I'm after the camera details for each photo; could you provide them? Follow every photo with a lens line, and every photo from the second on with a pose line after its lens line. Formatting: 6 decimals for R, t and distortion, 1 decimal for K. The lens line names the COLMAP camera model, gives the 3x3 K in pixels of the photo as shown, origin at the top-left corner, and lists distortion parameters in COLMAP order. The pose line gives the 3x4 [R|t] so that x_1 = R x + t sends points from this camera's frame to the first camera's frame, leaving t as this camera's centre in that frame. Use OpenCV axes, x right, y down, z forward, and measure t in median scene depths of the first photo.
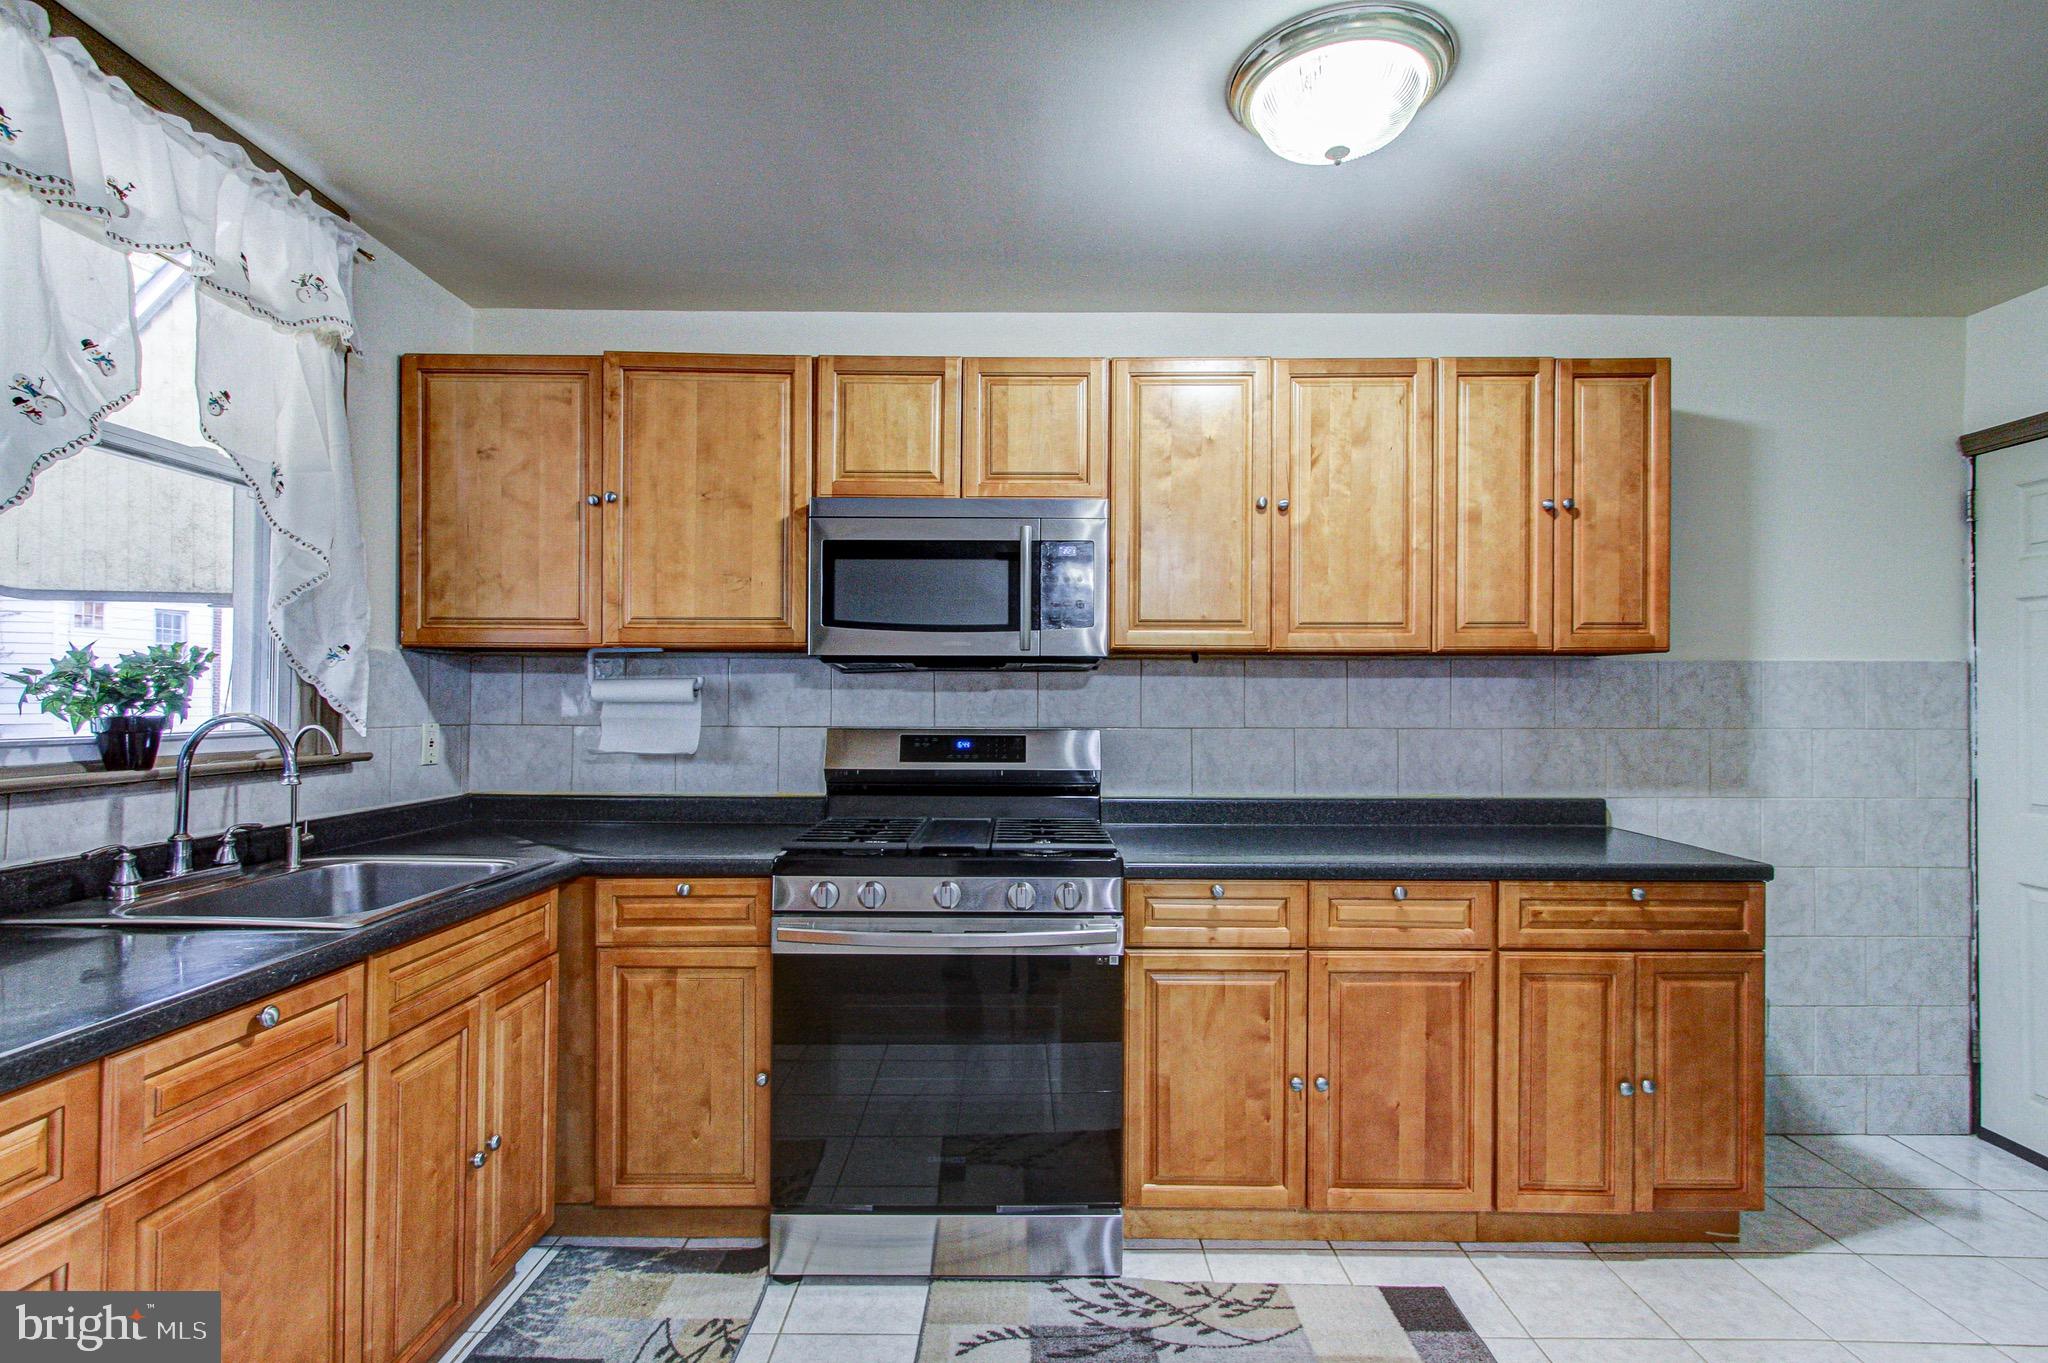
lens RADIAL K [[964.0, 0, 1017.9], [0, 964.0, 693.5], [0, 0, 1]] dist [-0.002216, 0.004783]
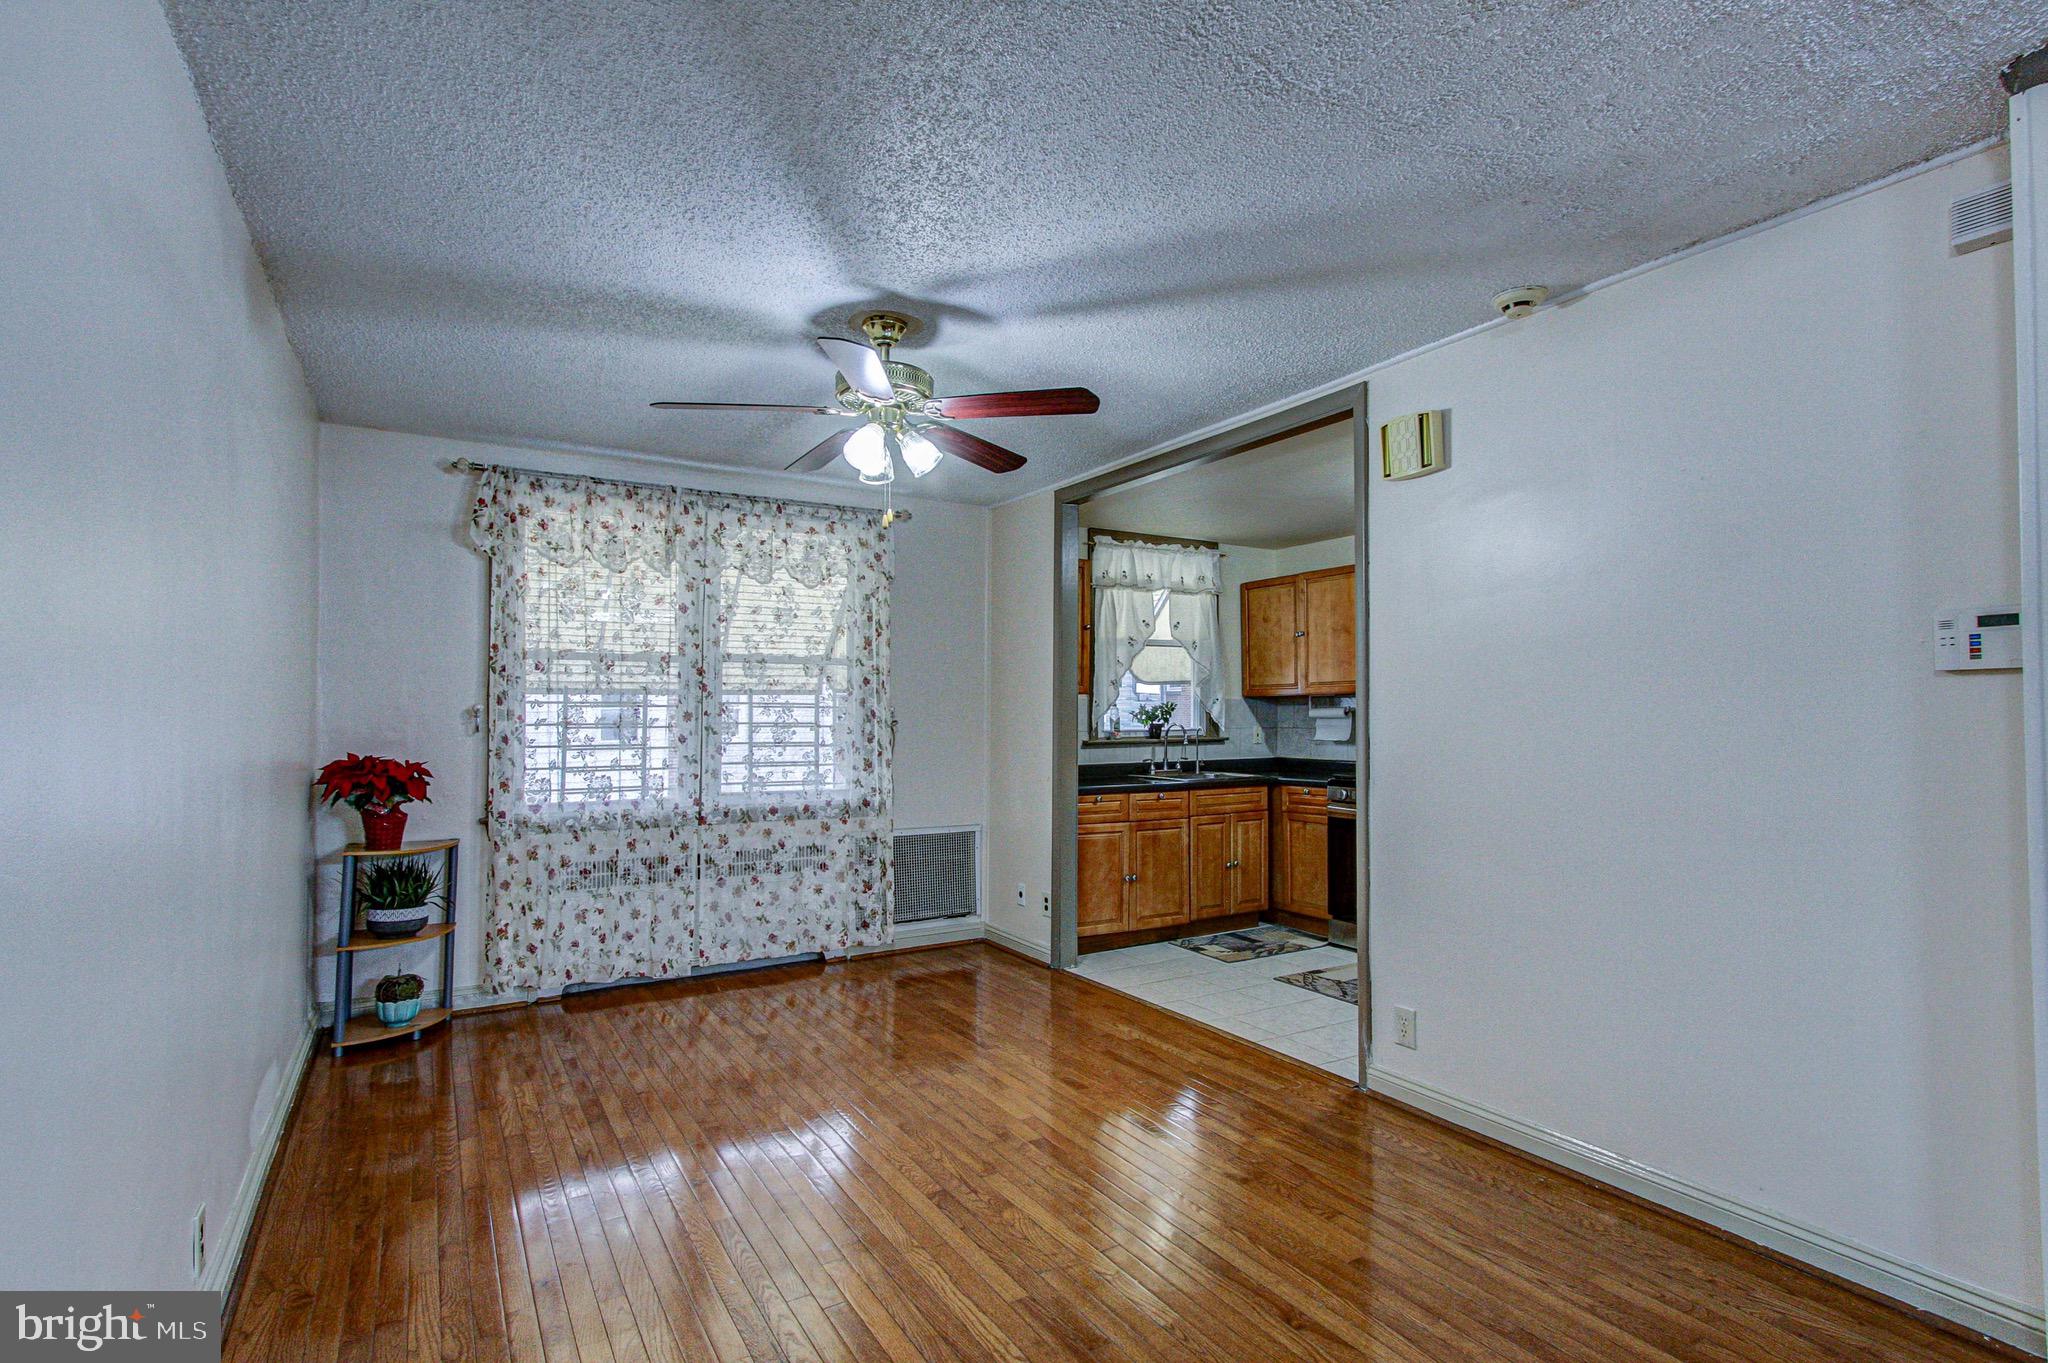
lens RADIAL K [[964.0, 0, 1030.9], [0, 964.0, 698.1], [0, 0, 1]] dist [-0.002216, 0.004783]
pose [[0.524002, -0.024261, -0.851371, 1.398068], [0.016829, 0.999694, -0.018130, -0.009907], [0.851551, -0.004828, 0.524250, -0.931120]]
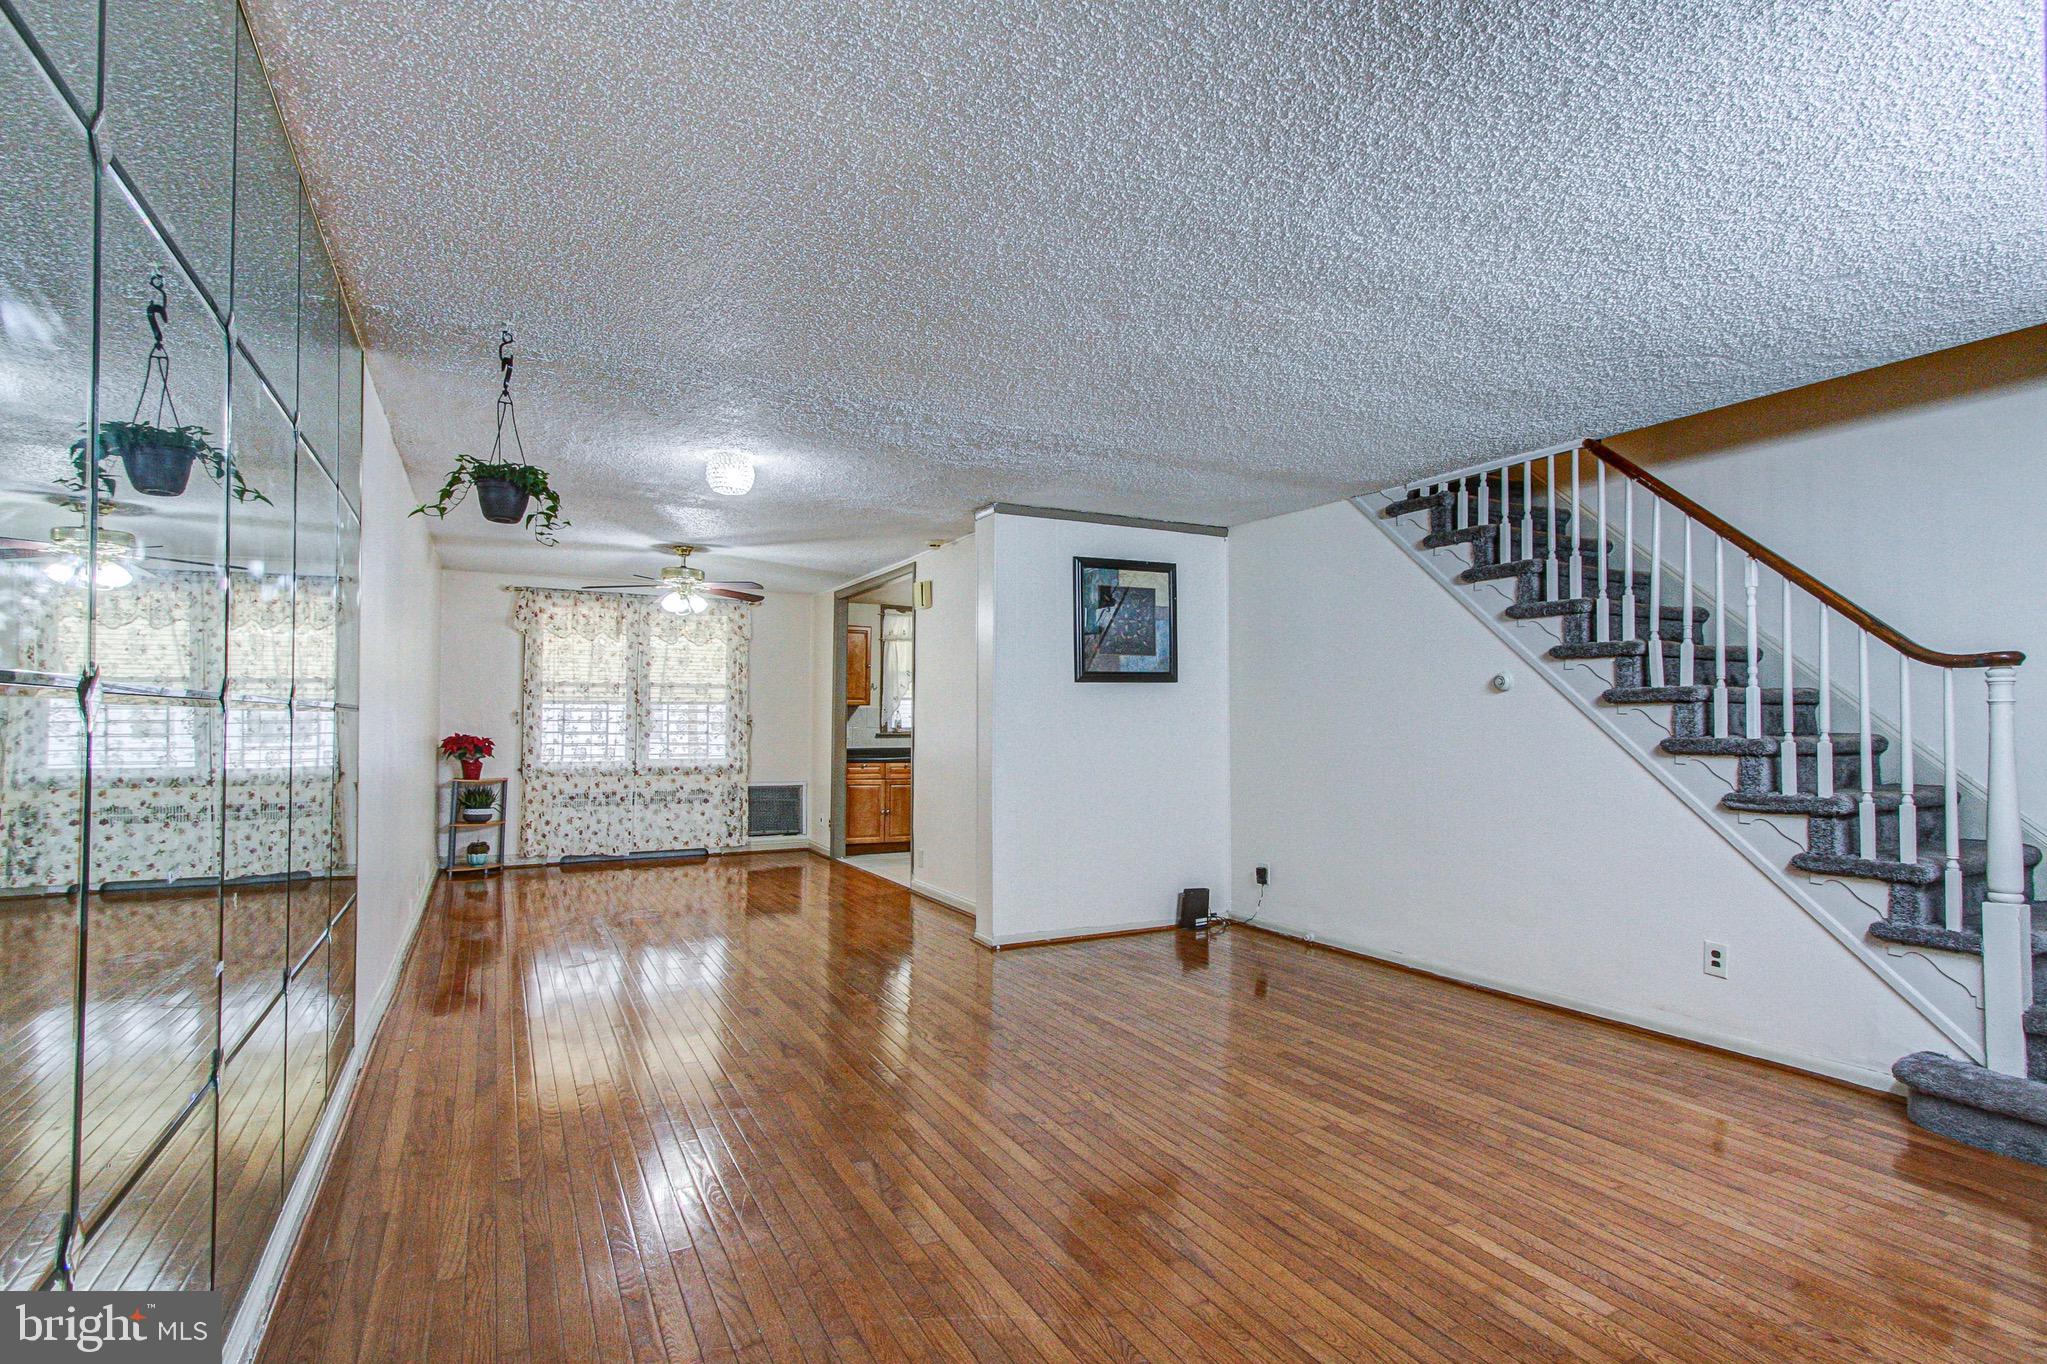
lens RADIAL K [[963.5, 0, 1028.2], [0, 963.5, 698.8], [0, 0, 1]] dist [-0.002216, 0.004783]
pose [[0.491142, -0.027454, -0.870647, 3.321888], [0.011138, 0.999619, -0.025238, 0.022058], [0.871008, 0.002699, 0.491261, -0.971718]]
